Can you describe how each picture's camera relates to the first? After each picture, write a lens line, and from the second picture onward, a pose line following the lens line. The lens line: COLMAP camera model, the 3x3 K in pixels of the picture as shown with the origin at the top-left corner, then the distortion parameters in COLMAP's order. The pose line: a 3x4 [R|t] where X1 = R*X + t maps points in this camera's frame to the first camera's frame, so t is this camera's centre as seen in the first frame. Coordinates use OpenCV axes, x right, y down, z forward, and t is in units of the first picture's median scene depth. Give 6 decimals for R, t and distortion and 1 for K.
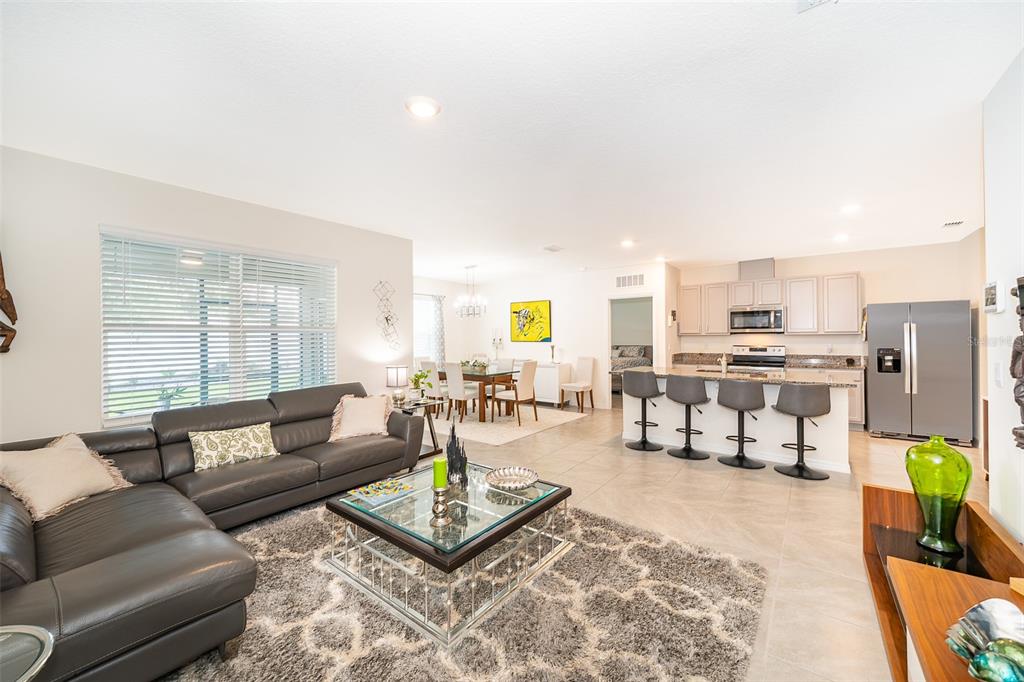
lens RADIAL K [[392.1, 0, 508.3], [0, 392.1, 337.9], [0, 0, 1]] dist [-0.001498, -0.000257]
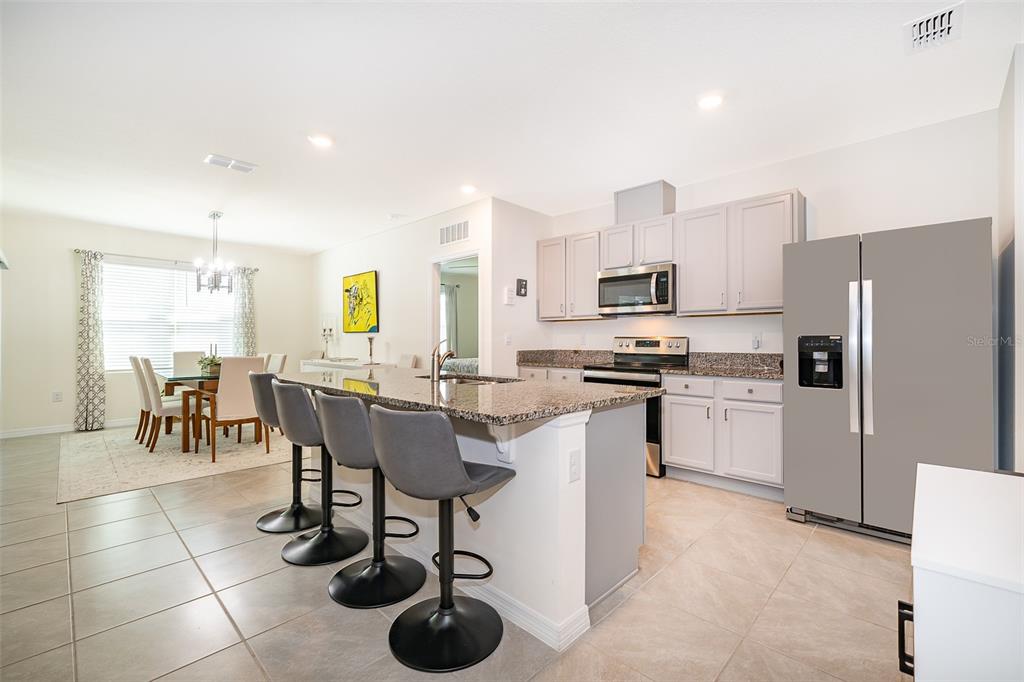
lens RADIAL K [[438.8, 0, 503.7], [0, 438.8, 343.7], [0, 0, 1]] dist [0.001977, -0.000311]
pose [[0.993687, 0.009815, -0.111757, 0.498594], [-0.009085, 0.999934, 0.007036, 0.027694], [0.111818, -0.005977, 0.993711, 0.330215]]
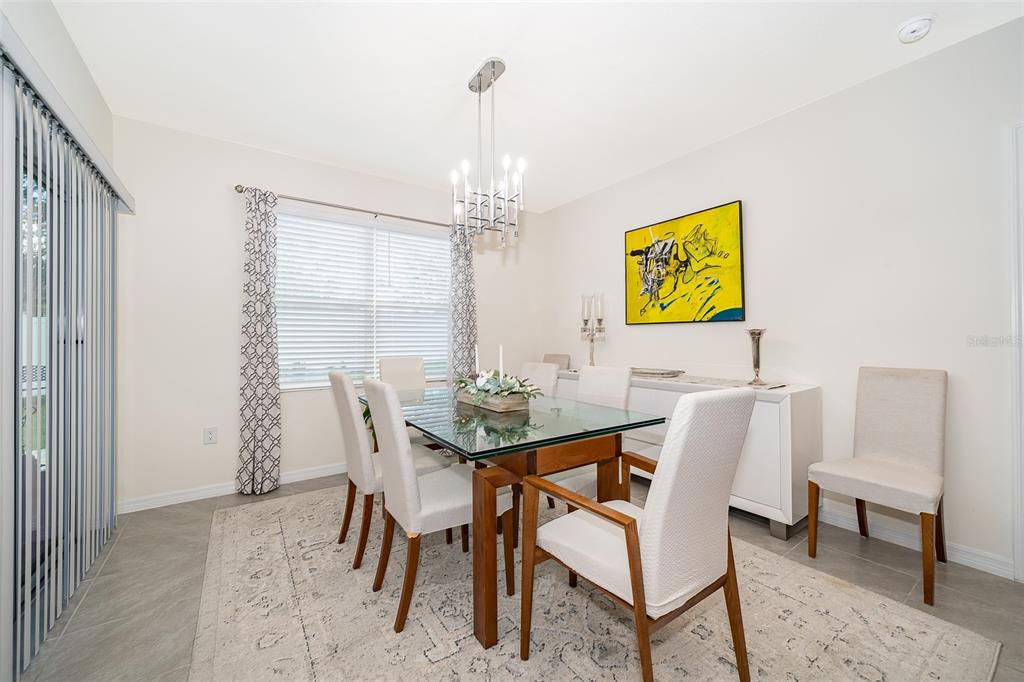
lens RADIAL K [[392.1, 0, 507.4], [0, 392.1, 341.0], [0, 0, 1]] dist [-0.001498, -0.000257]
pose [[0.955443, 0.004885, -0.295136, 0.013163], [-0.004006, 0.999986, 0.003583, 0.033357], [0.295149, -0.002241, 0.955449, 0.741107]]
